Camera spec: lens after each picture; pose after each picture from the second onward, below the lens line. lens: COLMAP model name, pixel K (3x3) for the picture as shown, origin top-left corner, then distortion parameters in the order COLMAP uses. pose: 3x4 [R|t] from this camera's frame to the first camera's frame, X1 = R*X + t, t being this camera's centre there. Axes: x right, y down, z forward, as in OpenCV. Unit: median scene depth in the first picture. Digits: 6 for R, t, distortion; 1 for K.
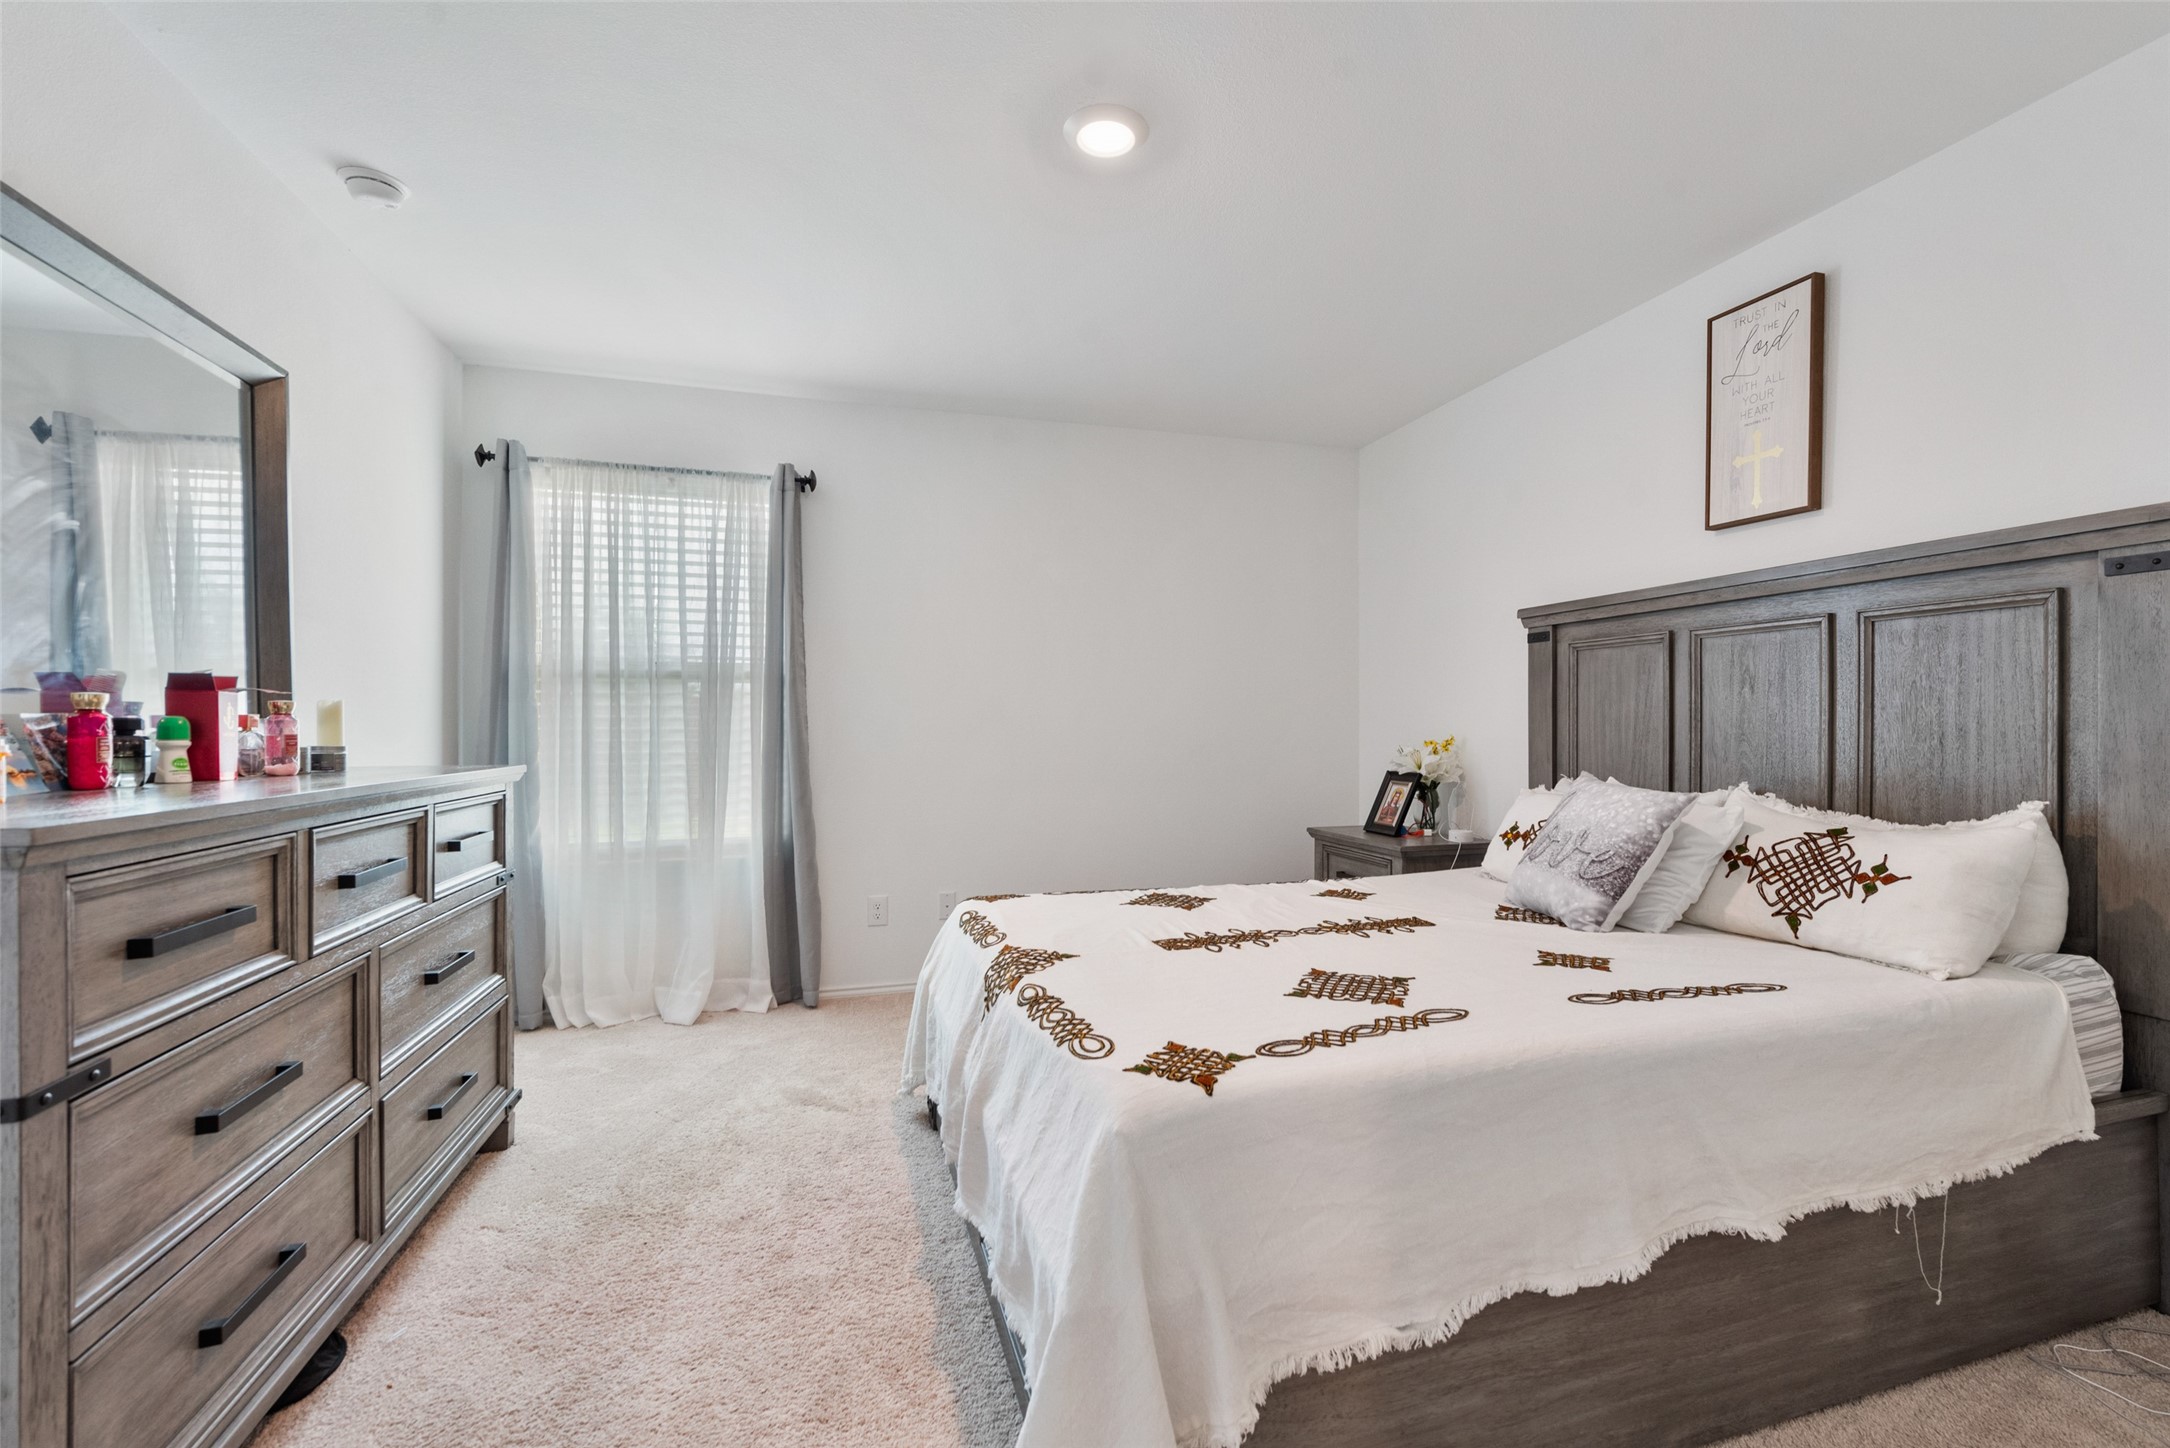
lens RADIAL K [[948.8, 0, 1087.5], [0, 948.8, 738.0], [0, 0, 1]] dist [0.001802, -0.002801]
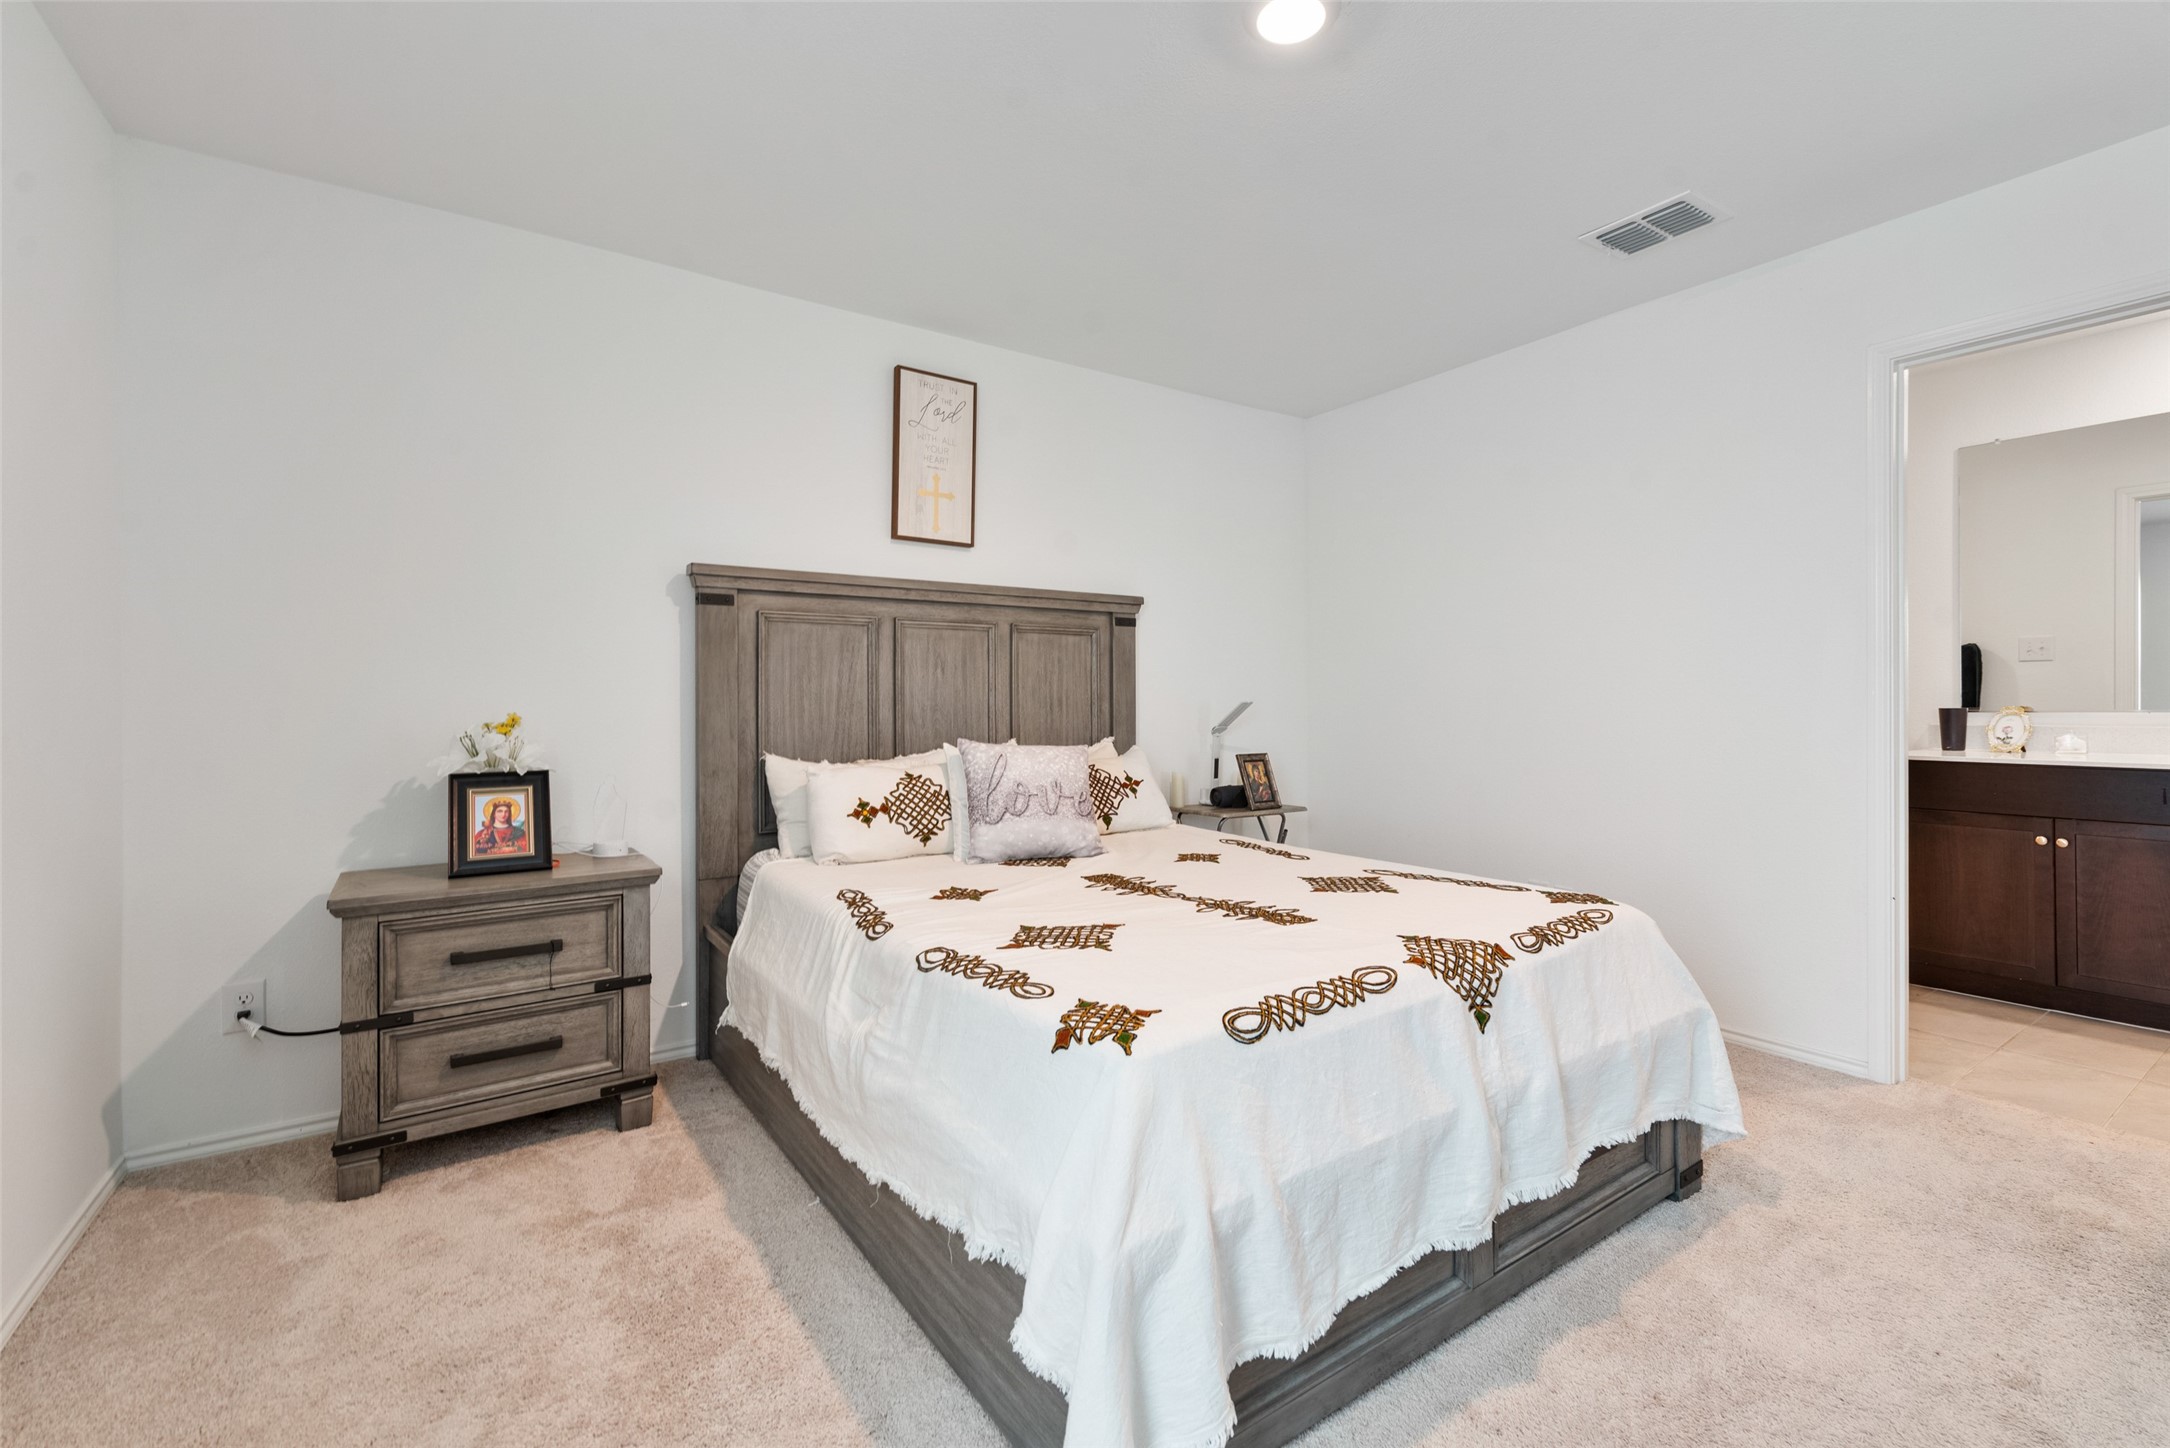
lens RADIAL K [[948.8, 0, 1128.6], [0, 948.8, 703.4], [0, 0, 1]] dist [0.001802, -0.002801]
pose [[-0.337614, -0.001933, 0.941283, -0.662276], [0.018456, 0.999792, 0.008673, -0.014350], [-0.941104, 0.020300, -0.337508, 1.275784]]
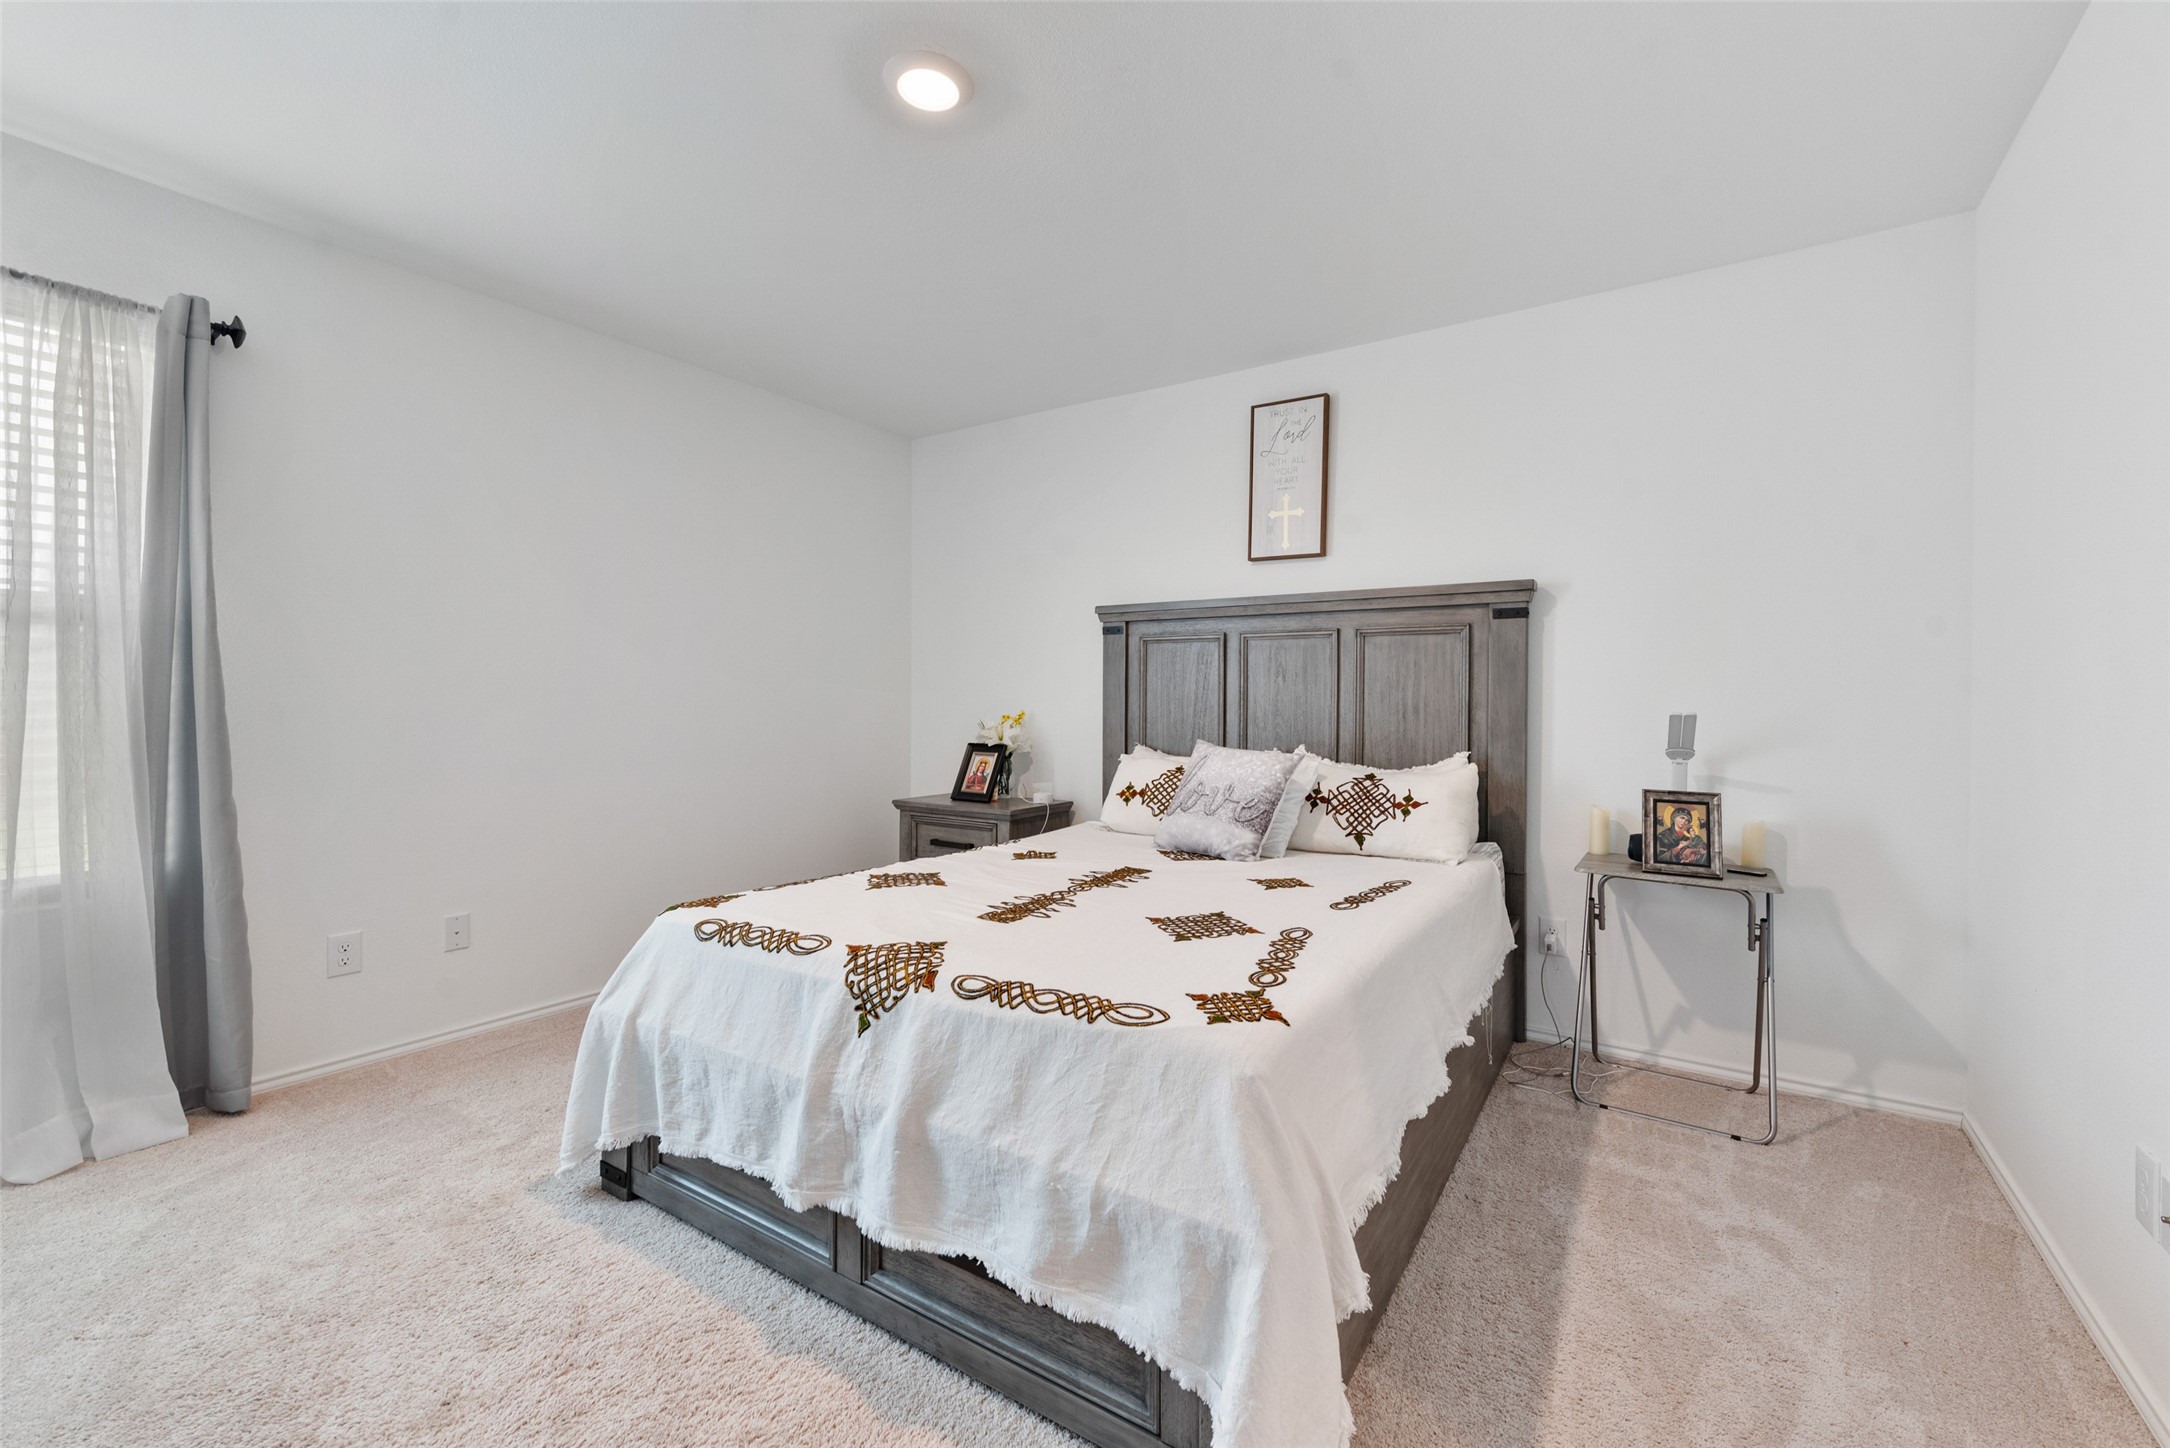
lens RADIAL K [[910.0, 0, 1114.9], [0, 910.0, 711.7], [0, 0, 1]] dist [0.005041, -0.001142]
pose [[0.755395, 0.000470, 0.655270, -0.391649], [-0.000184, 1.000000, -0.000506, -0.001772], [-0.655270, 0.000262, 0.755395, 0.158018]]
